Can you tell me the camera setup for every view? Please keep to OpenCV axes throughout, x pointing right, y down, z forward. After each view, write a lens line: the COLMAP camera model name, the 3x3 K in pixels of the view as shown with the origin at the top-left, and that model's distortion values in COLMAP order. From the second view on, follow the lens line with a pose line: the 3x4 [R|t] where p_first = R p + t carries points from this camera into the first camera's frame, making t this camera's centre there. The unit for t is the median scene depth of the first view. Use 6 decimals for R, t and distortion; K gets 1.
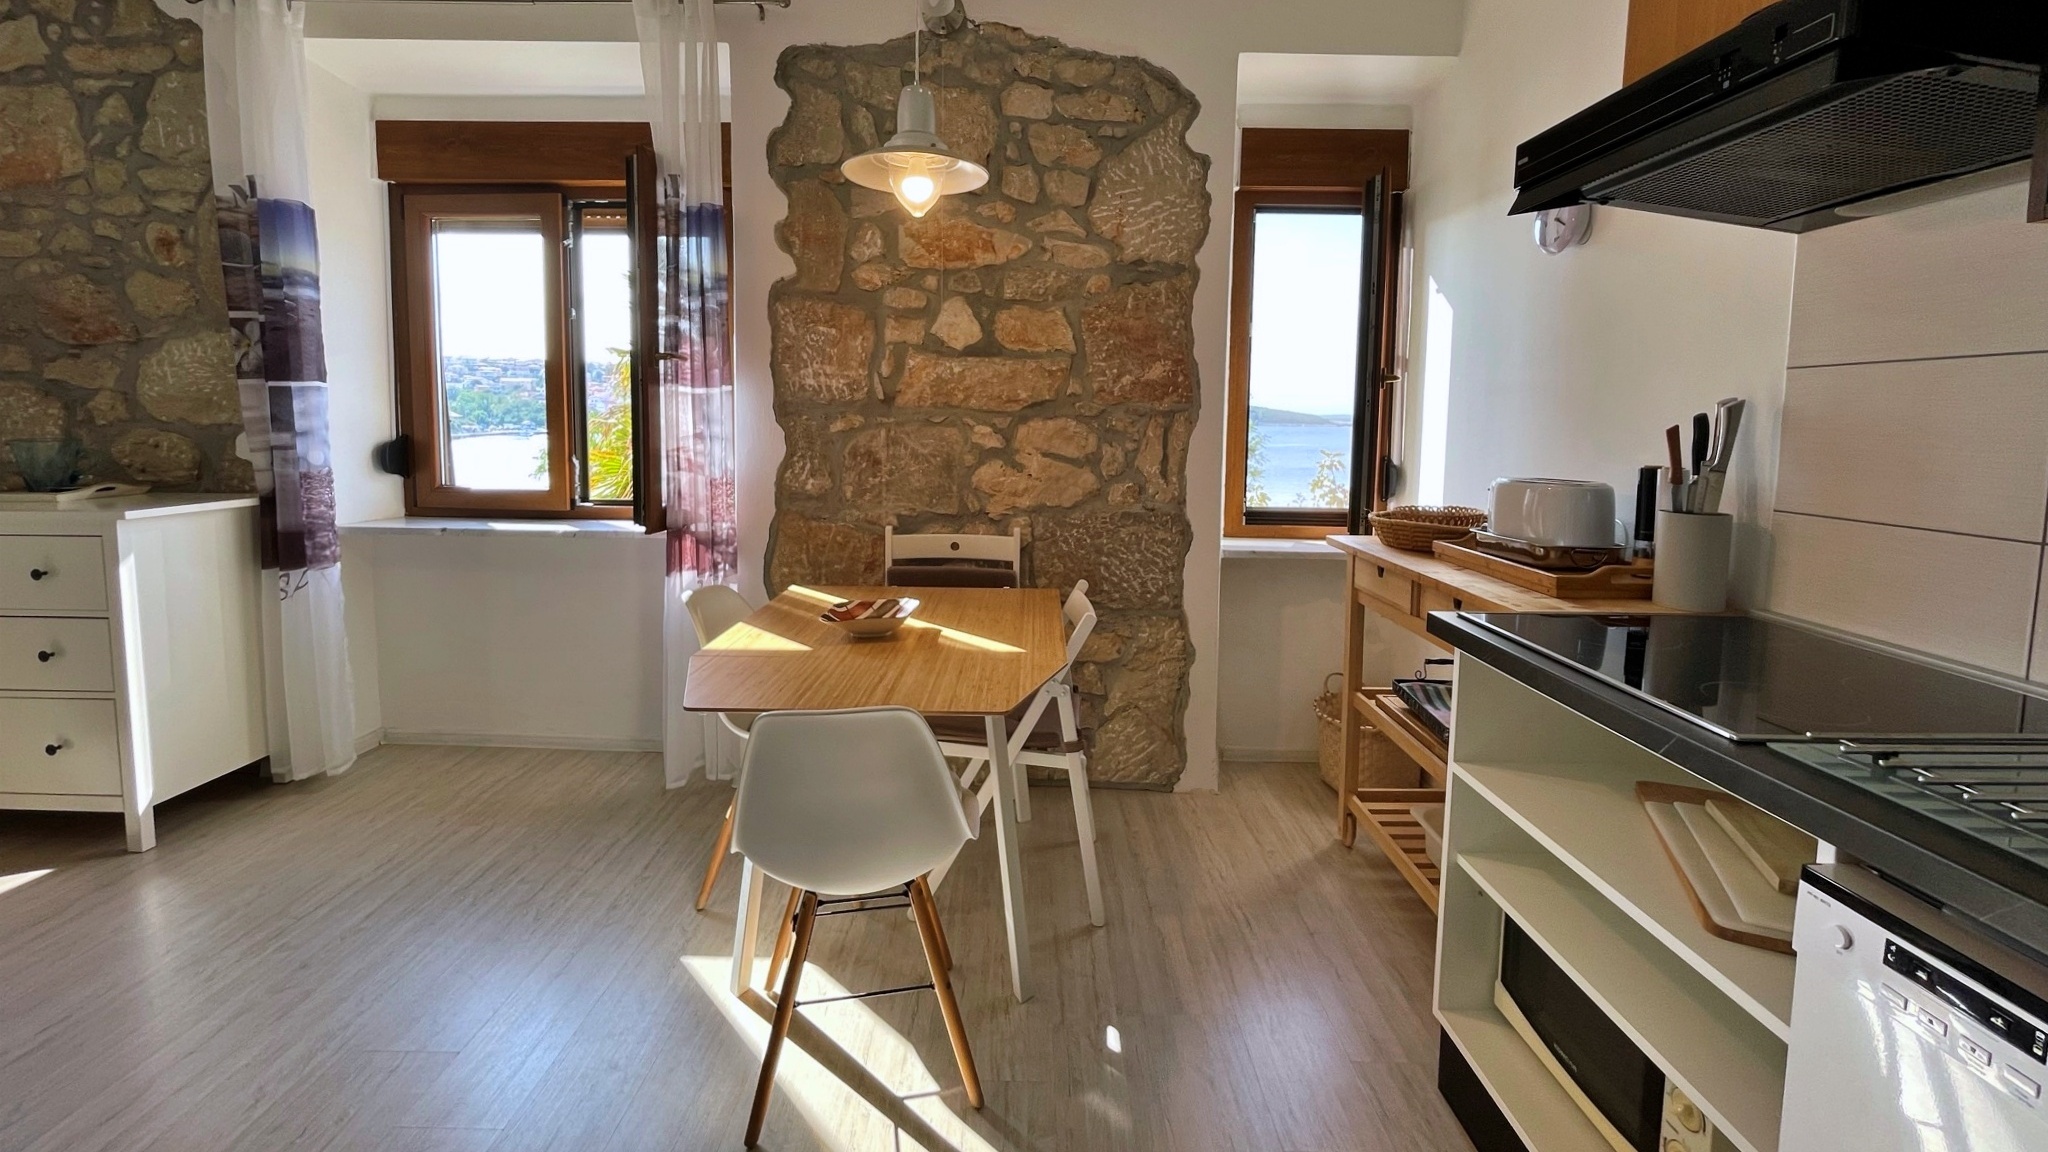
lens RADIAL K [[838.0, 0, 1011.8], [0, 838.0, 482.9], [0, 0, 1]] dist [0.006254, -0.002775]
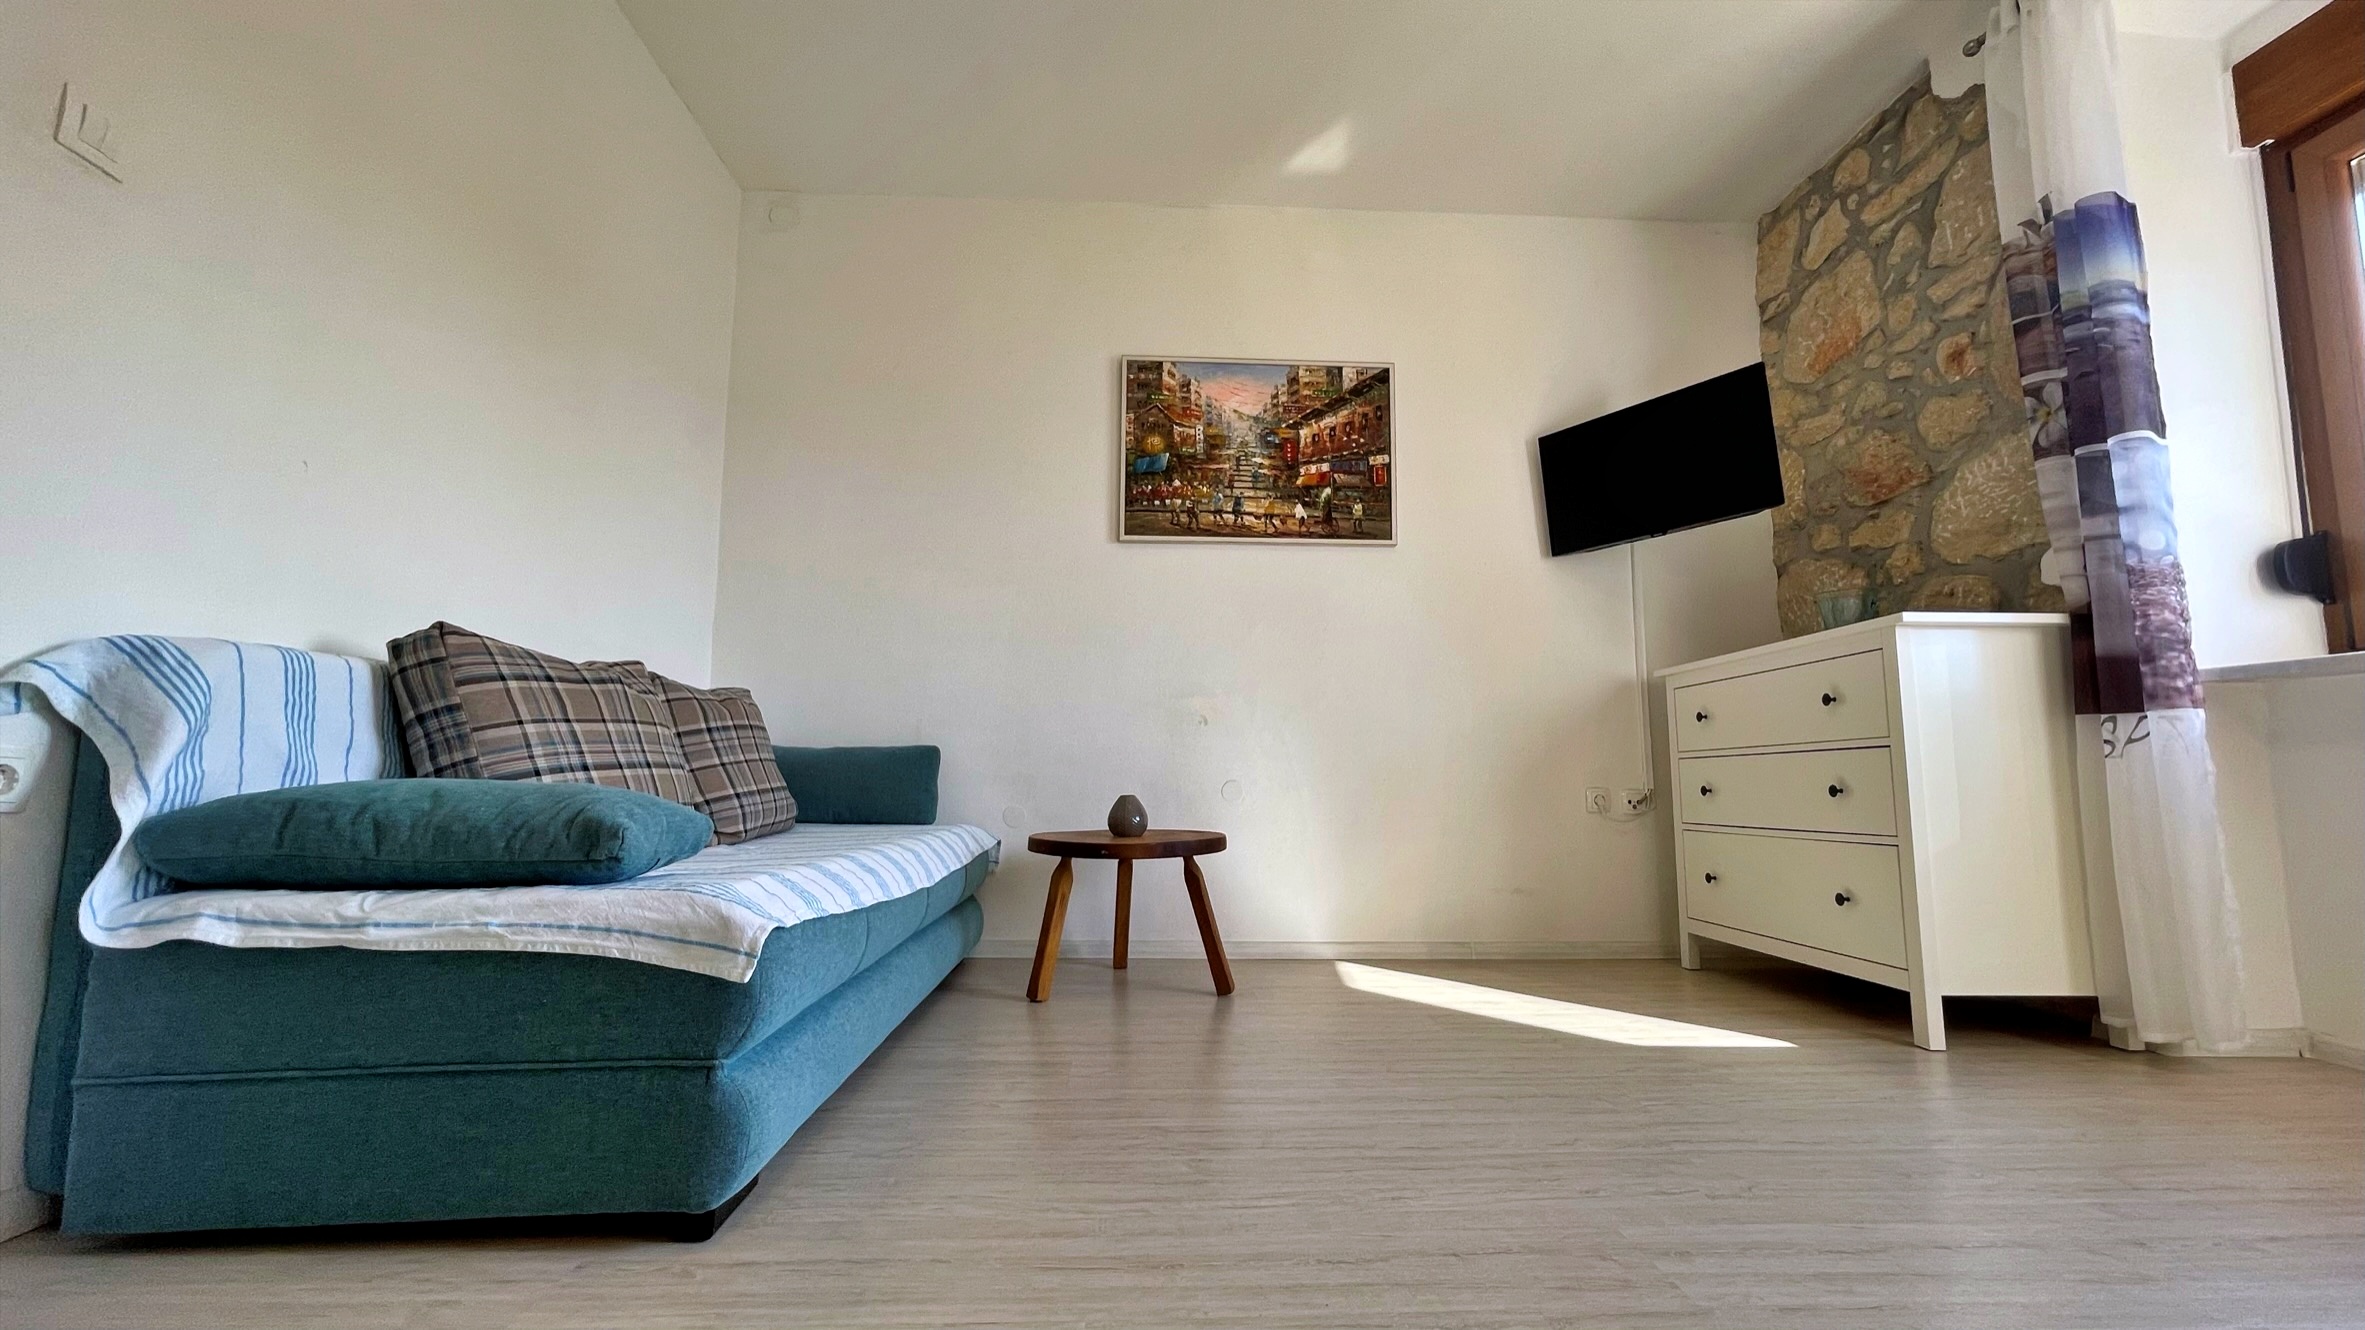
lens RADIAL K [[962.6, 0, 1182.2], [0, 962.6, 674.6], [0, 0, 1]] dist [0.001909, -0.000024]
pose [[0.069333, -0.124212, -0.989830, -0.133856], [-0.085881, 0.987791, -0.129972, 0.233202], [0.993890, 0.094019, 0.057819, 0.196091]]
